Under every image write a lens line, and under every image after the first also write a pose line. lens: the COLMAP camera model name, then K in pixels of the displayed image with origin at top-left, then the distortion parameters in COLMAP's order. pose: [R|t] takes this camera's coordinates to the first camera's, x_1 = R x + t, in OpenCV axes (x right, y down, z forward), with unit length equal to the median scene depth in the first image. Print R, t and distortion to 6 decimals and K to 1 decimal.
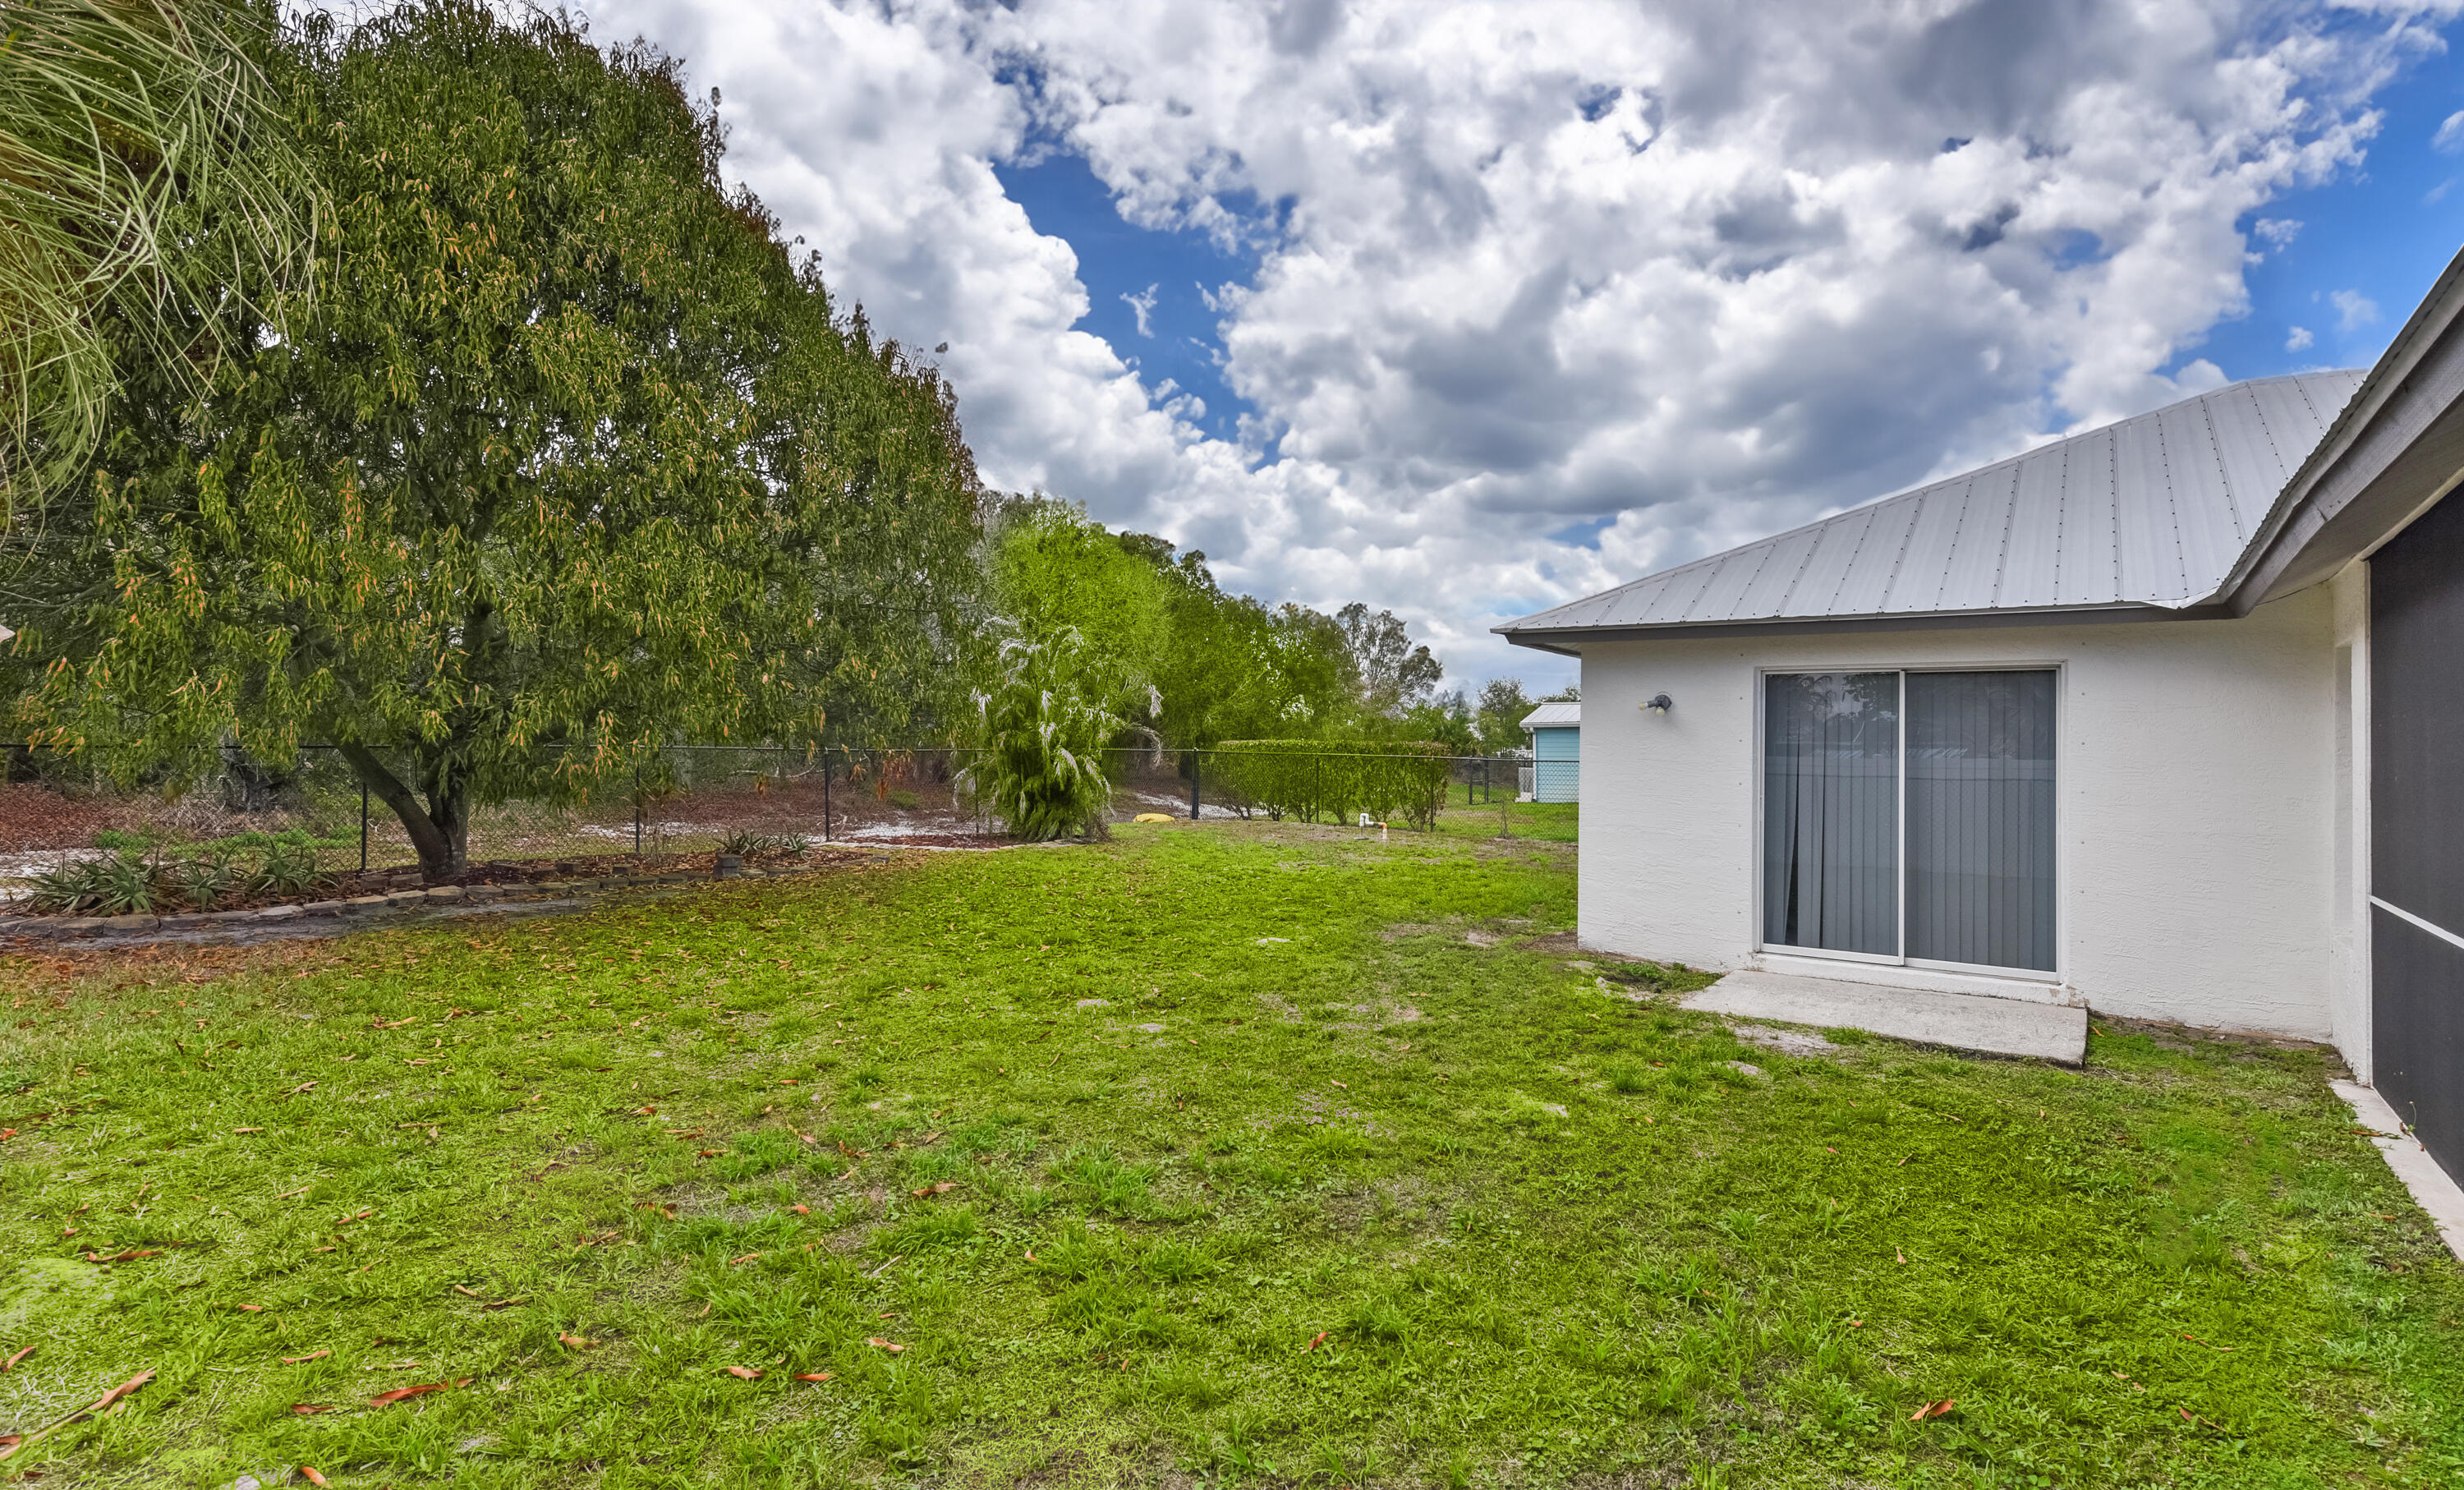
lens RADIAL K [[1277.1, 0, 1232.0], [0, 1277.1, 745.0], [0, 0, 1]] dist [0.001370, 0.000128]
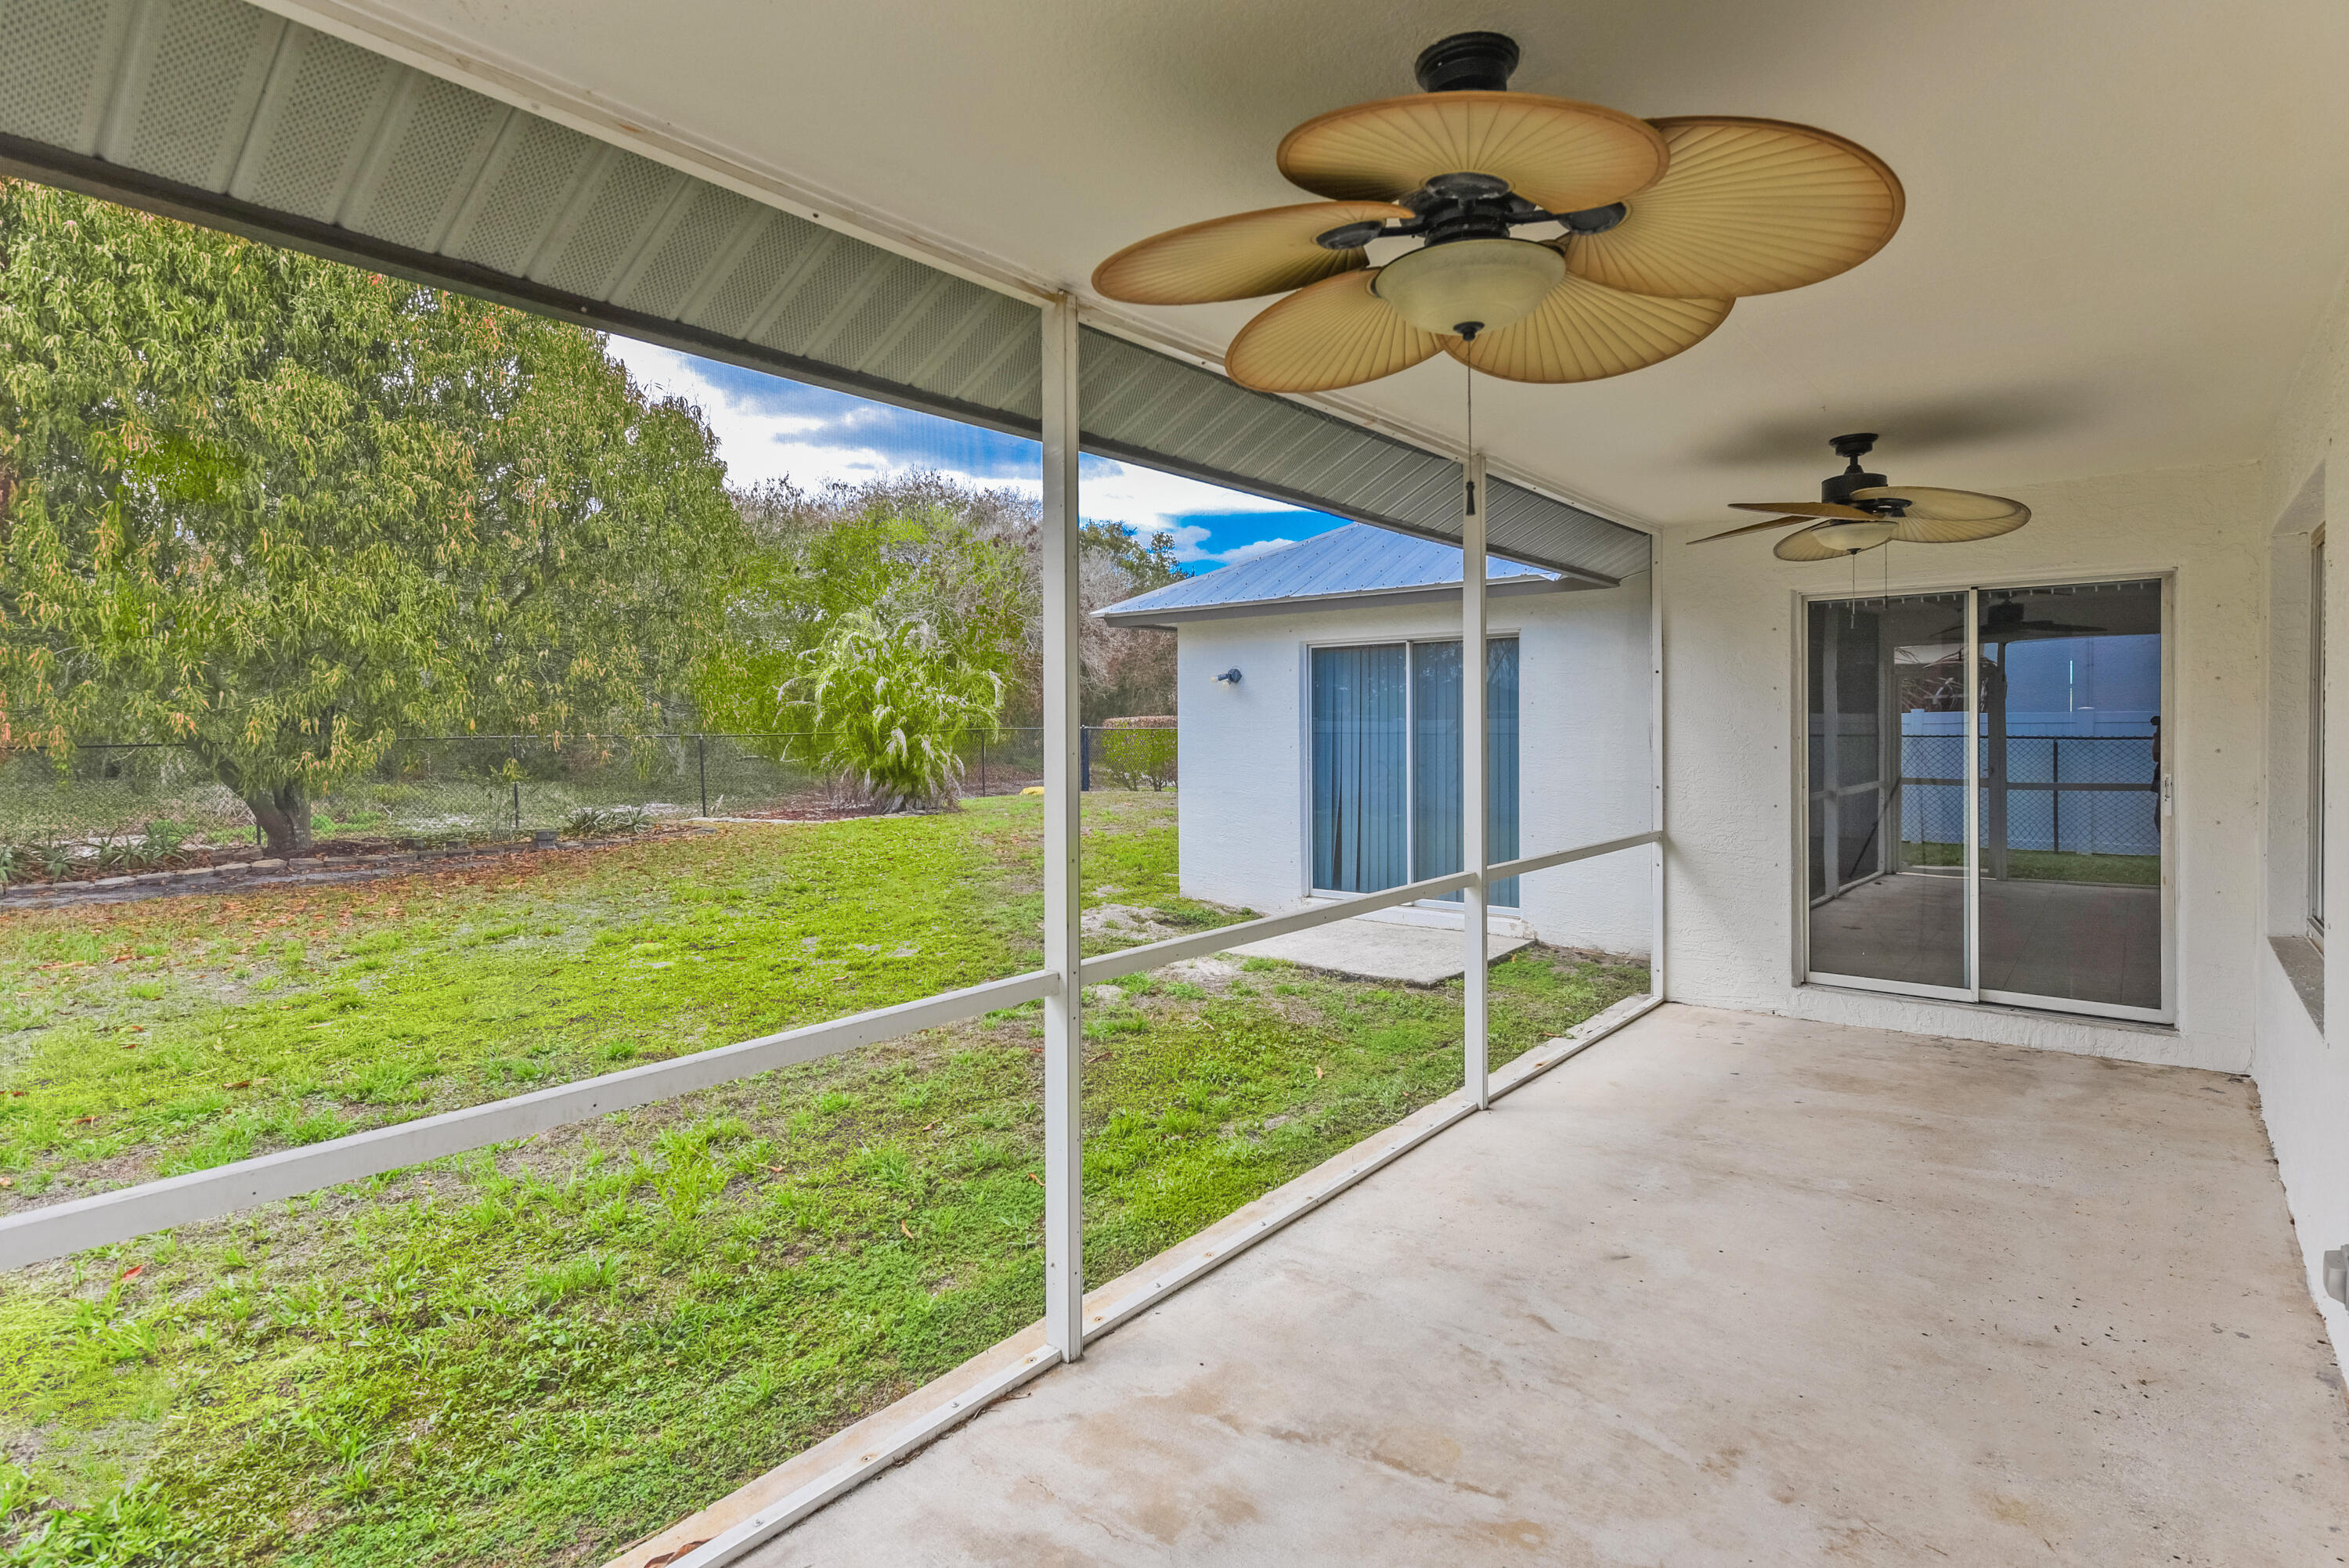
lens RADIAL K [[1229.3, 0, 1174.8], [0, 1229.3, 772.3], [0, 0, 1]] dist [-0.001757, -0.000412]
pose [[0.996958, -0.021587, -0.074894, 0.306842], [0.024703, 0.998856, 0.040937, 0.004467], [0.073925, -0.042662, 0.996351, -0.065723]]
